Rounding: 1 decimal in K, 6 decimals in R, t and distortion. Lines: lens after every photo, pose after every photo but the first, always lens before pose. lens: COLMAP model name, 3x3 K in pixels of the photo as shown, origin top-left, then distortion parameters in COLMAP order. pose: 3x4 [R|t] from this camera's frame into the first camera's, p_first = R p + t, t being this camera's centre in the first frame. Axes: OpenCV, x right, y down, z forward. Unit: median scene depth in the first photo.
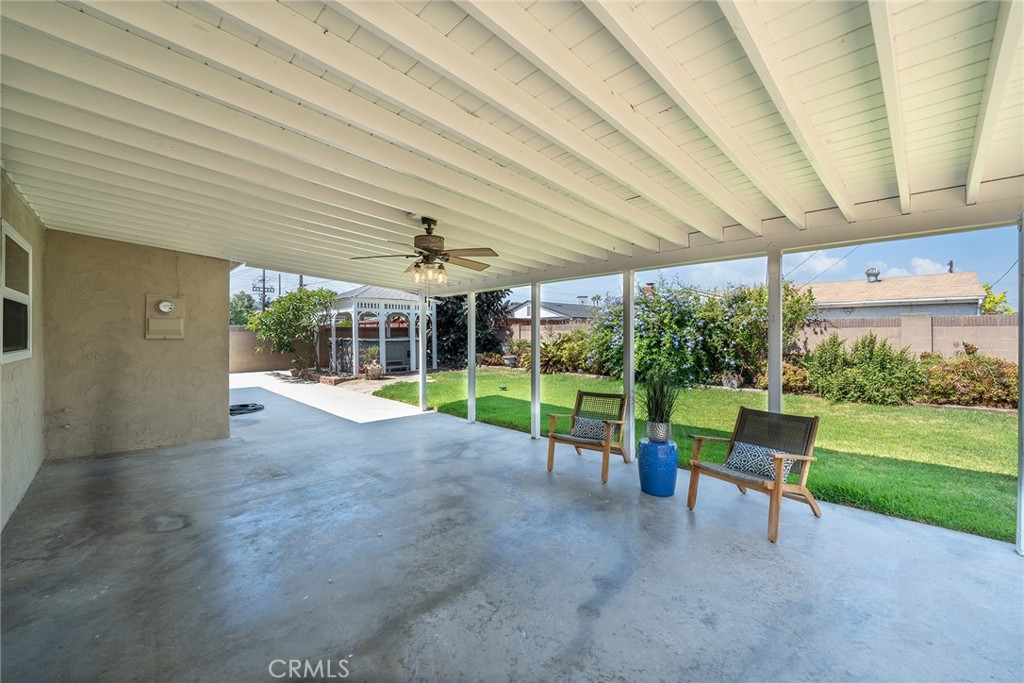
lens RADIAL K [[398.3, 0, 510.3], [0, 398.3, 333.8], [0, 0, 1]] dist [0.001746, 0.000105]
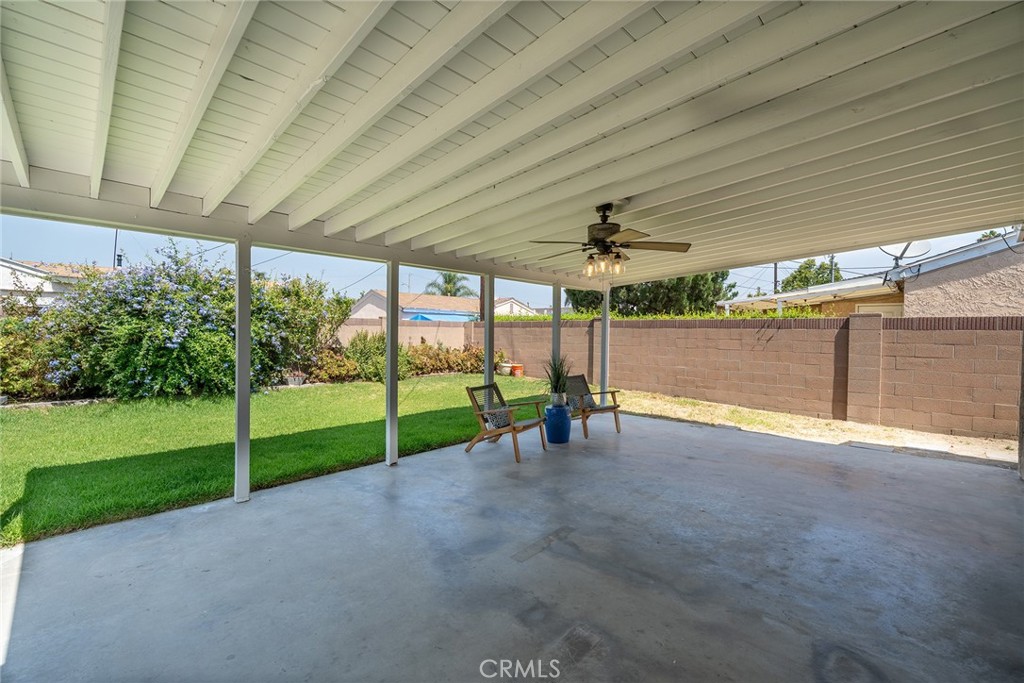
lens RADIAL K [[426.8, 0, 514.4], [0, 426.8, 336.1], [0, 0, 1]] dist [0.002032, 0.000231]
pose [[-0.024335, -0.003400, 0.999698, -0.763376], [-0.017044, 0.999850, 0.002985, 0.010186], [-0.999559, -0.016966, -0.024389, 0.790483]]
